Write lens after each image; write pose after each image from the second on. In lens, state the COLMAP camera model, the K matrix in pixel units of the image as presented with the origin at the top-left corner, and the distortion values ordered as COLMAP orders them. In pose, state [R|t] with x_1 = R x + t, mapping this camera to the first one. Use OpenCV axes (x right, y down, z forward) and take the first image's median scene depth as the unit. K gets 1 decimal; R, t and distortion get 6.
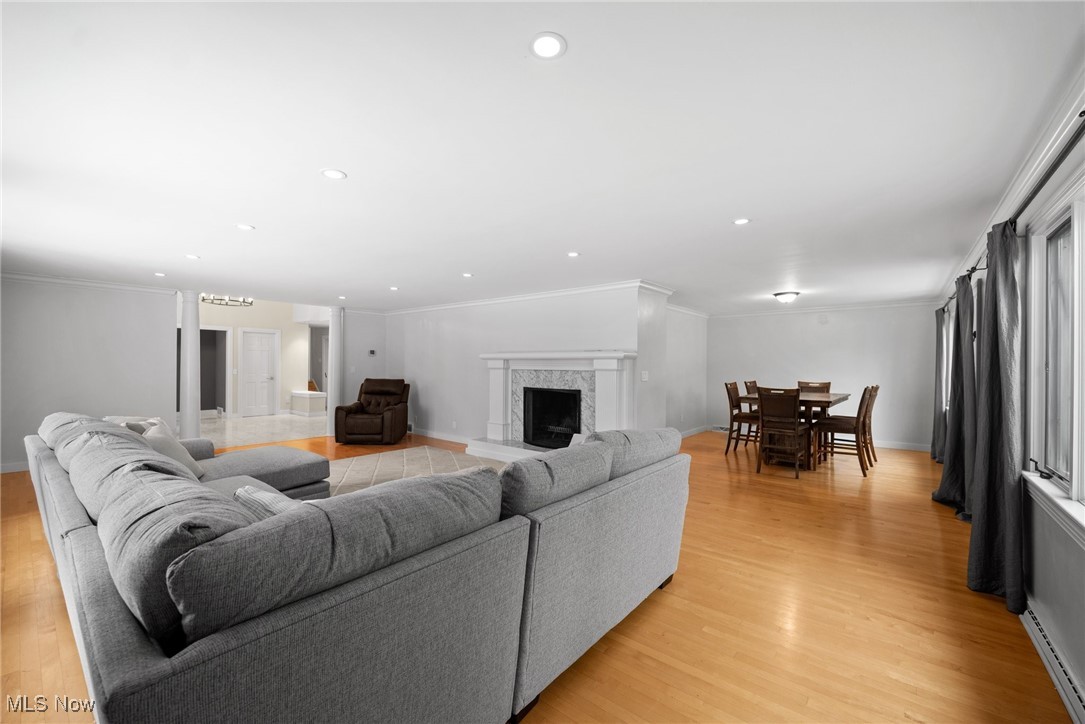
lens RADIAL K [[435.0, 0, 541.2], [0, 435.0, 365.4], [0, 0, 1]] dist [-0.008831, 0.001964]
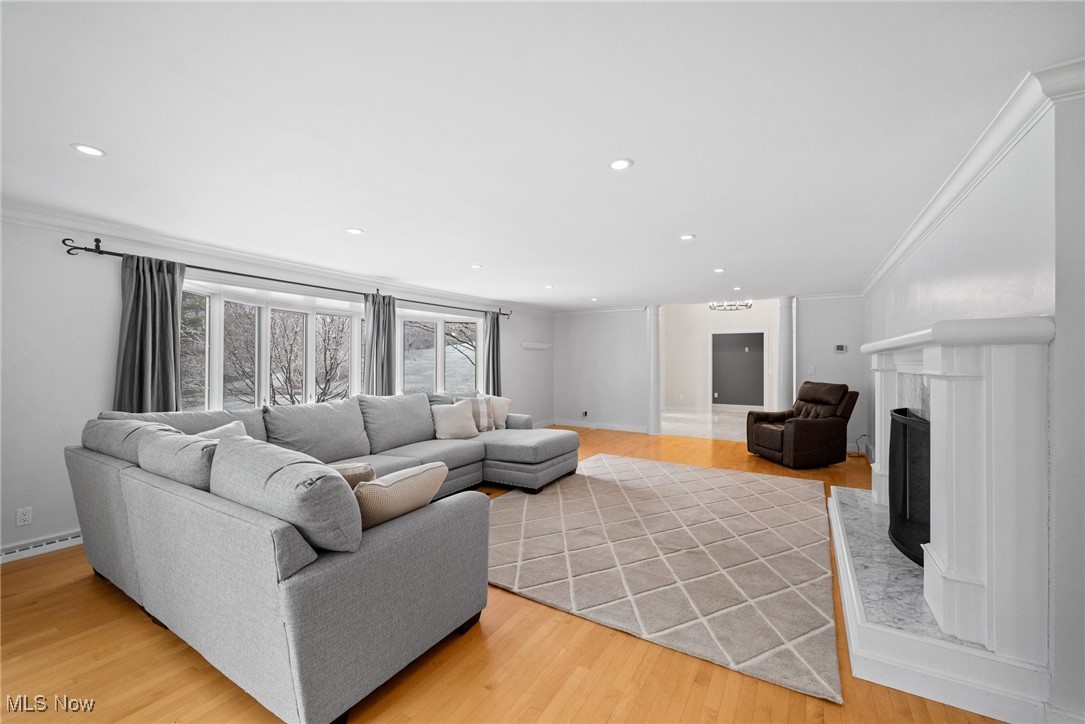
lens RADIAL K [[435.0, 0, 544.0], [0, 435.0, 358.8], [0, 0, 1]] dist [-0.008831, 0.001964]
pose [[0.174407, -0.014048, -0.984573, 0.297269], [-0.004886, 0.999874, -0.015132, 0.002615], [0.984661, 0.007450, 0.174317, 0.387968]]
